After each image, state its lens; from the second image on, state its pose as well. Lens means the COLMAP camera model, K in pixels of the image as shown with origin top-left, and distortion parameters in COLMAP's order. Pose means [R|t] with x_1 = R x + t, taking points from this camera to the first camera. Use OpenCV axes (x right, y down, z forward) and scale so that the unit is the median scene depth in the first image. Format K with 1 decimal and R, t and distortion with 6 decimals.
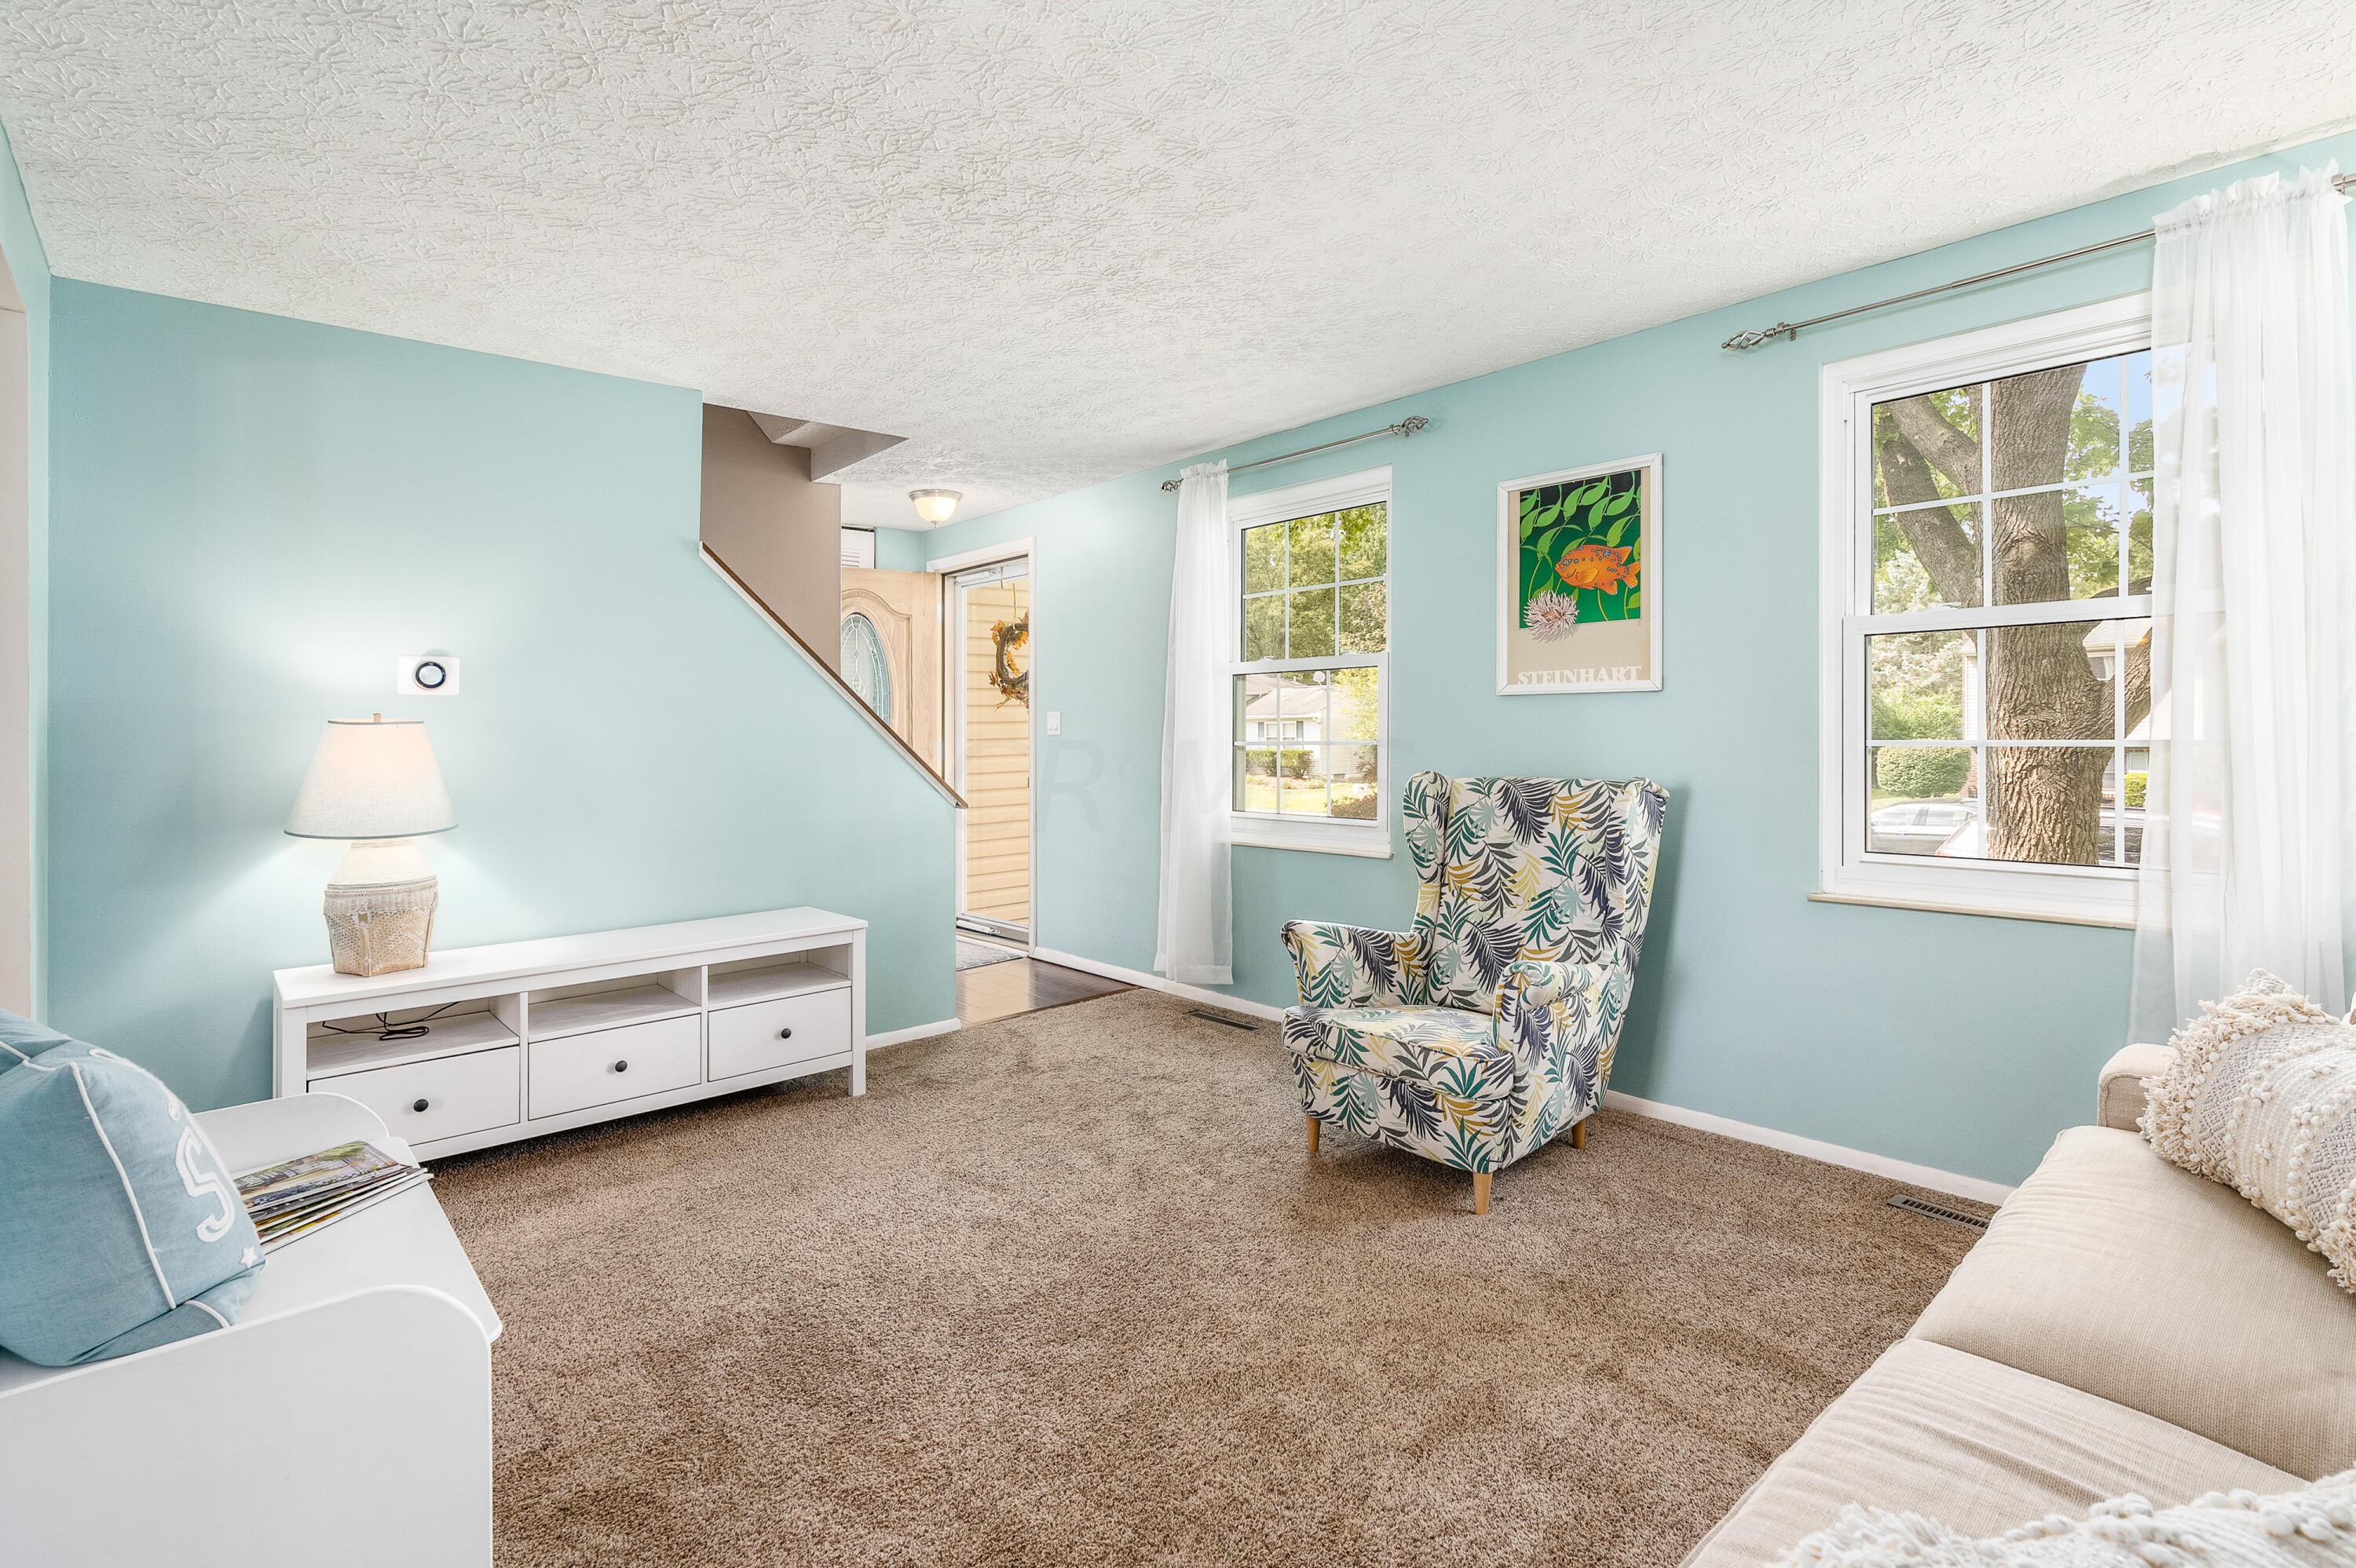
lens RADIAL K [[1086.9, 0, 1181.3], [0, 1086.9, 727.1], [0, 0, 1]] dist [-0.003465, -0.000138]
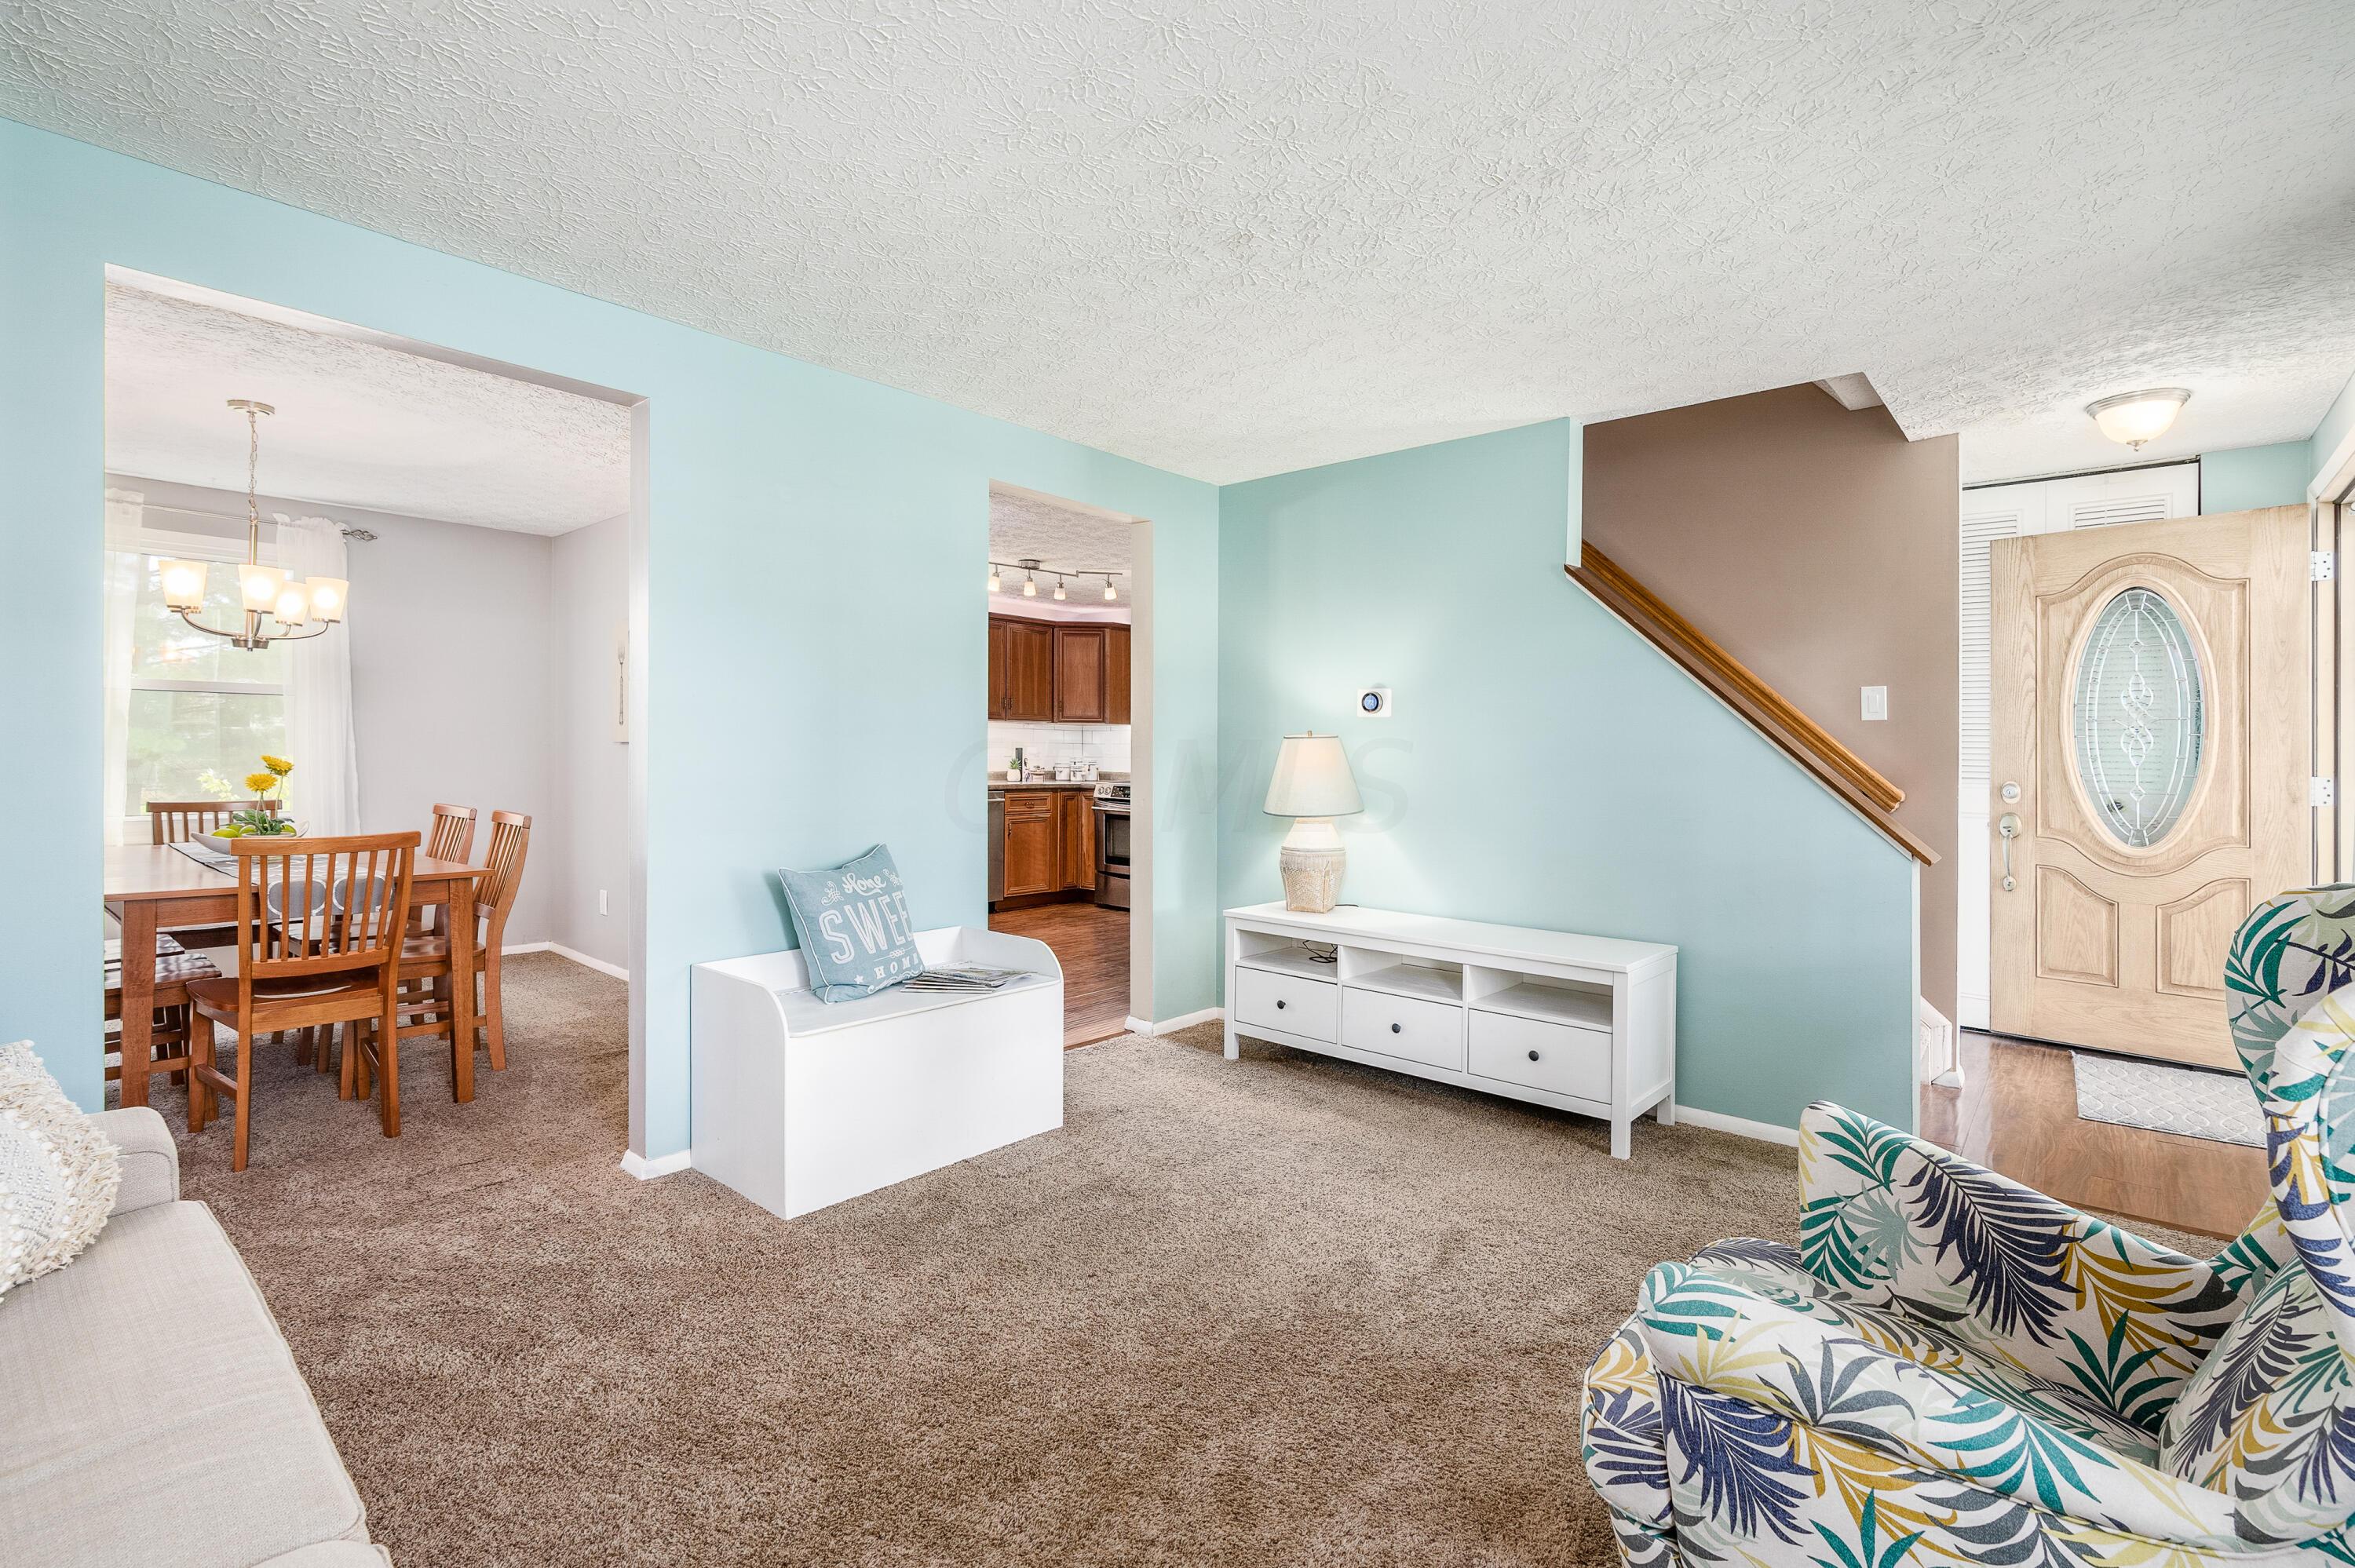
lens RADIAL K [[1086.4, 0, 1180.8], [0, 1086.4, 727.1], [0, 0, 1]] dist [-0.003465, -0.000138]
pose [[0.130248, 0.000225, -0.991481, 0.592863], [-0.012635, 0.999919, -0.001433, -0.011733], [0.991401, 0.012714, 0.130240, 0.568542]]
